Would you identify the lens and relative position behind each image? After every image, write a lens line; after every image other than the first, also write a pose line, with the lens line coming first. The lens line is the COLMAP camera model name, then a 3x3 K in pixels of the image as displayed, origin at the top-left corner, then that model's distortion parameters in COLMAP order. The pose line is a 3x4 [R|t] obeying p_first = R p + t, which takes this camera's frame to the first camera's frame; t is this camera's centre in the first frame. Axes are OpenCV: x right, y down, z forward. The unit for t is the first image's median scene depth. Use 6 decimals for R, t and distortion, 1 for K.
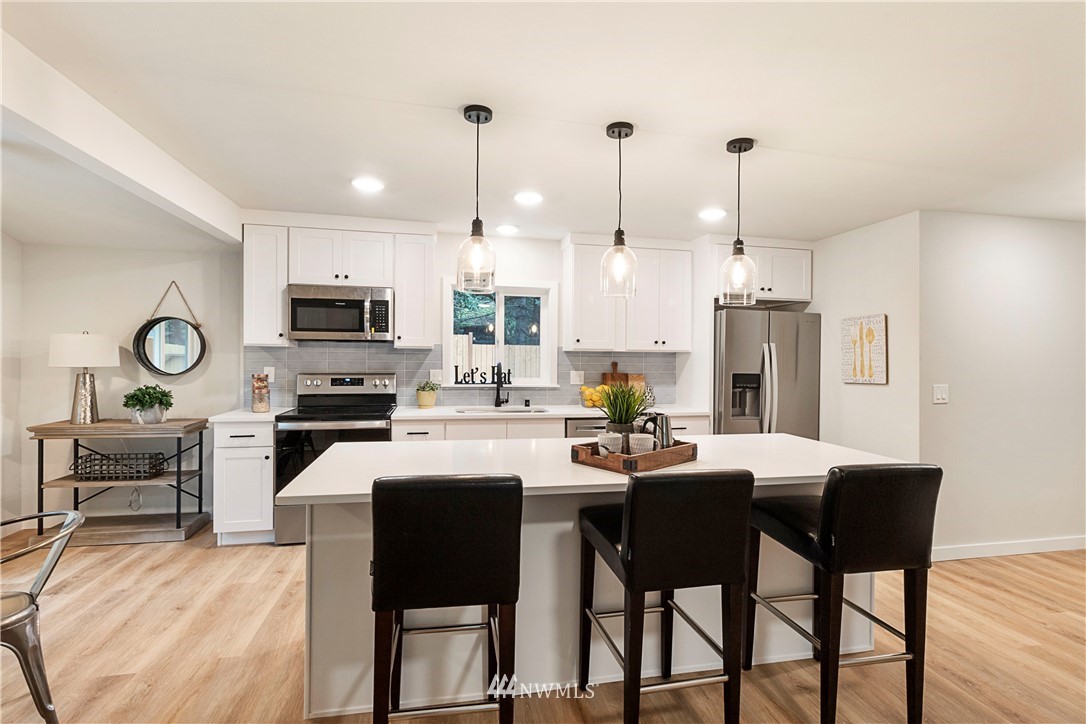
lens RADIAL K [[508.3, 0, 544.4], [0, 508.3, 363.4], [0, 0, 1]] dist [0.008964, 0.000867]
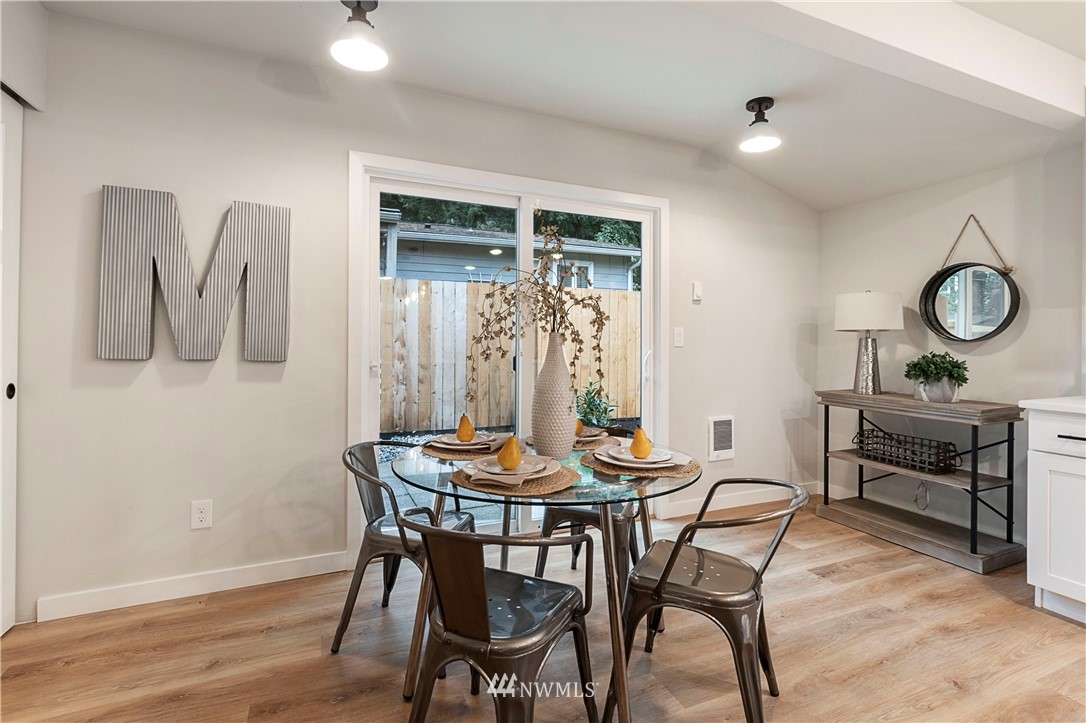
lens RADIAL K [[508.3, 0, 565.2], [0, 508.3, 346.7], [0, 0, 1]] dist [0.008964, 0.000867]
pose [[0.228594, -0.006775, -0.973498, -0.149004], [-0.020003, 0.999732, -0.011654, 0.054555], [0.973316, 0.022137, 0.228397, 0.277098]]
